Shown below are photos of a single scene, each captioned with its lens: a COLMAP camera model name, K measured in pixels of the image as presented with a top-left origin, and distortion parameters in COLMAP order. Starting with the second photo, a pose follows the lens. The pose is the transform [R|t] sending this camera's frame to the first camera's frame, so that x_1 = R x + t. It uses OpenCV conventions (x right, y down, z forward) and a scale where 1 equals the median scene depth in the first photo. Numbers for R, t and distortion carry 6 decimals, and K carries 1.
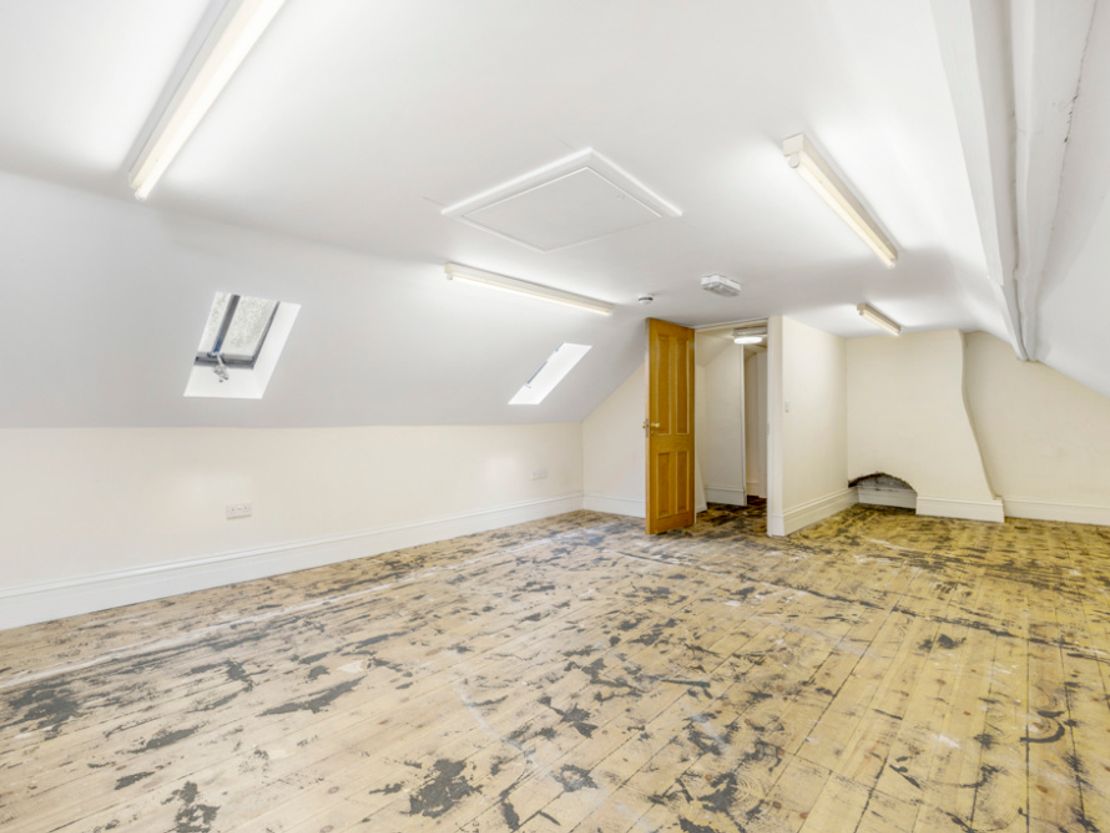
lens RADIAL K [[518.8, 0, 549.0], [0, 518.8, 417.0], [0, 0, 1]] dist [-0.004334, -0.001977]
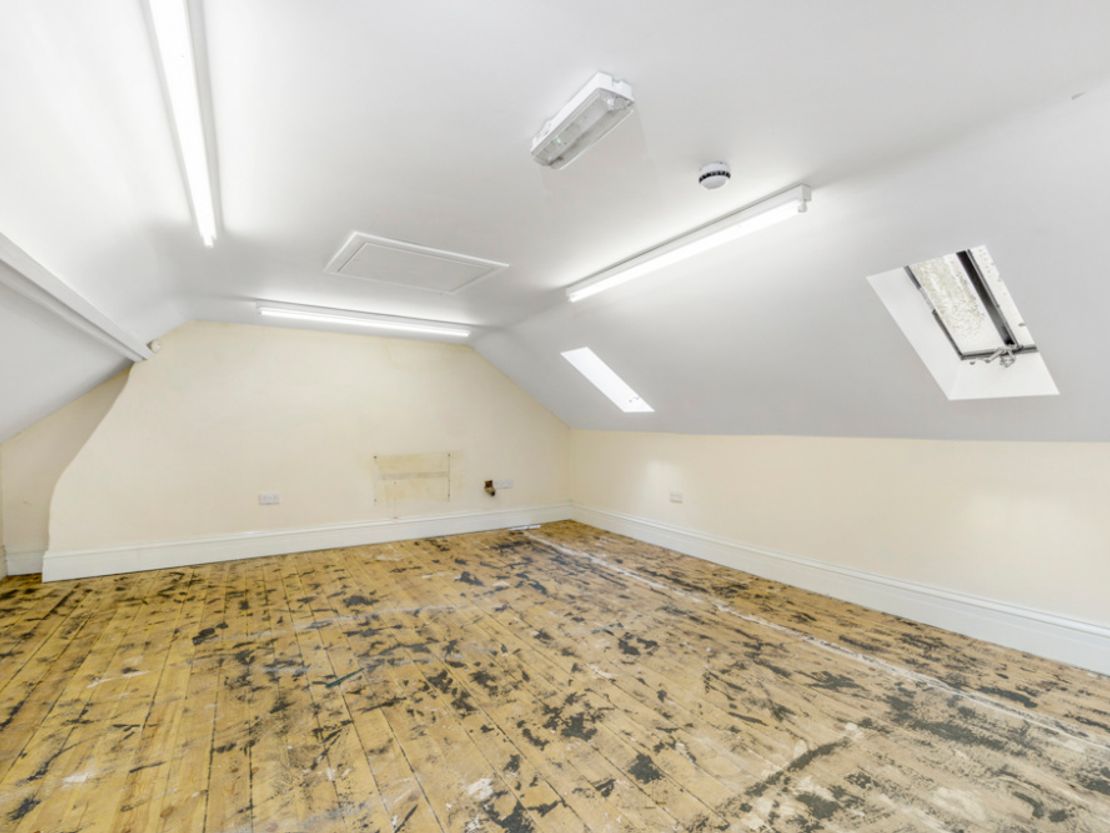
lens RADIAL K [[518.8, 0, 548.8], [0, 518.8, 418.1], [0, 0, 1]] dist [-0.004334, -0.001977]
pose [[-0.282591, -0.004982, -0.959228, 1.020541], [0.007992, 0.999940, -0.007548, -0.004176], [0.959207, -0.009799, -0.282534, 1.492296]]
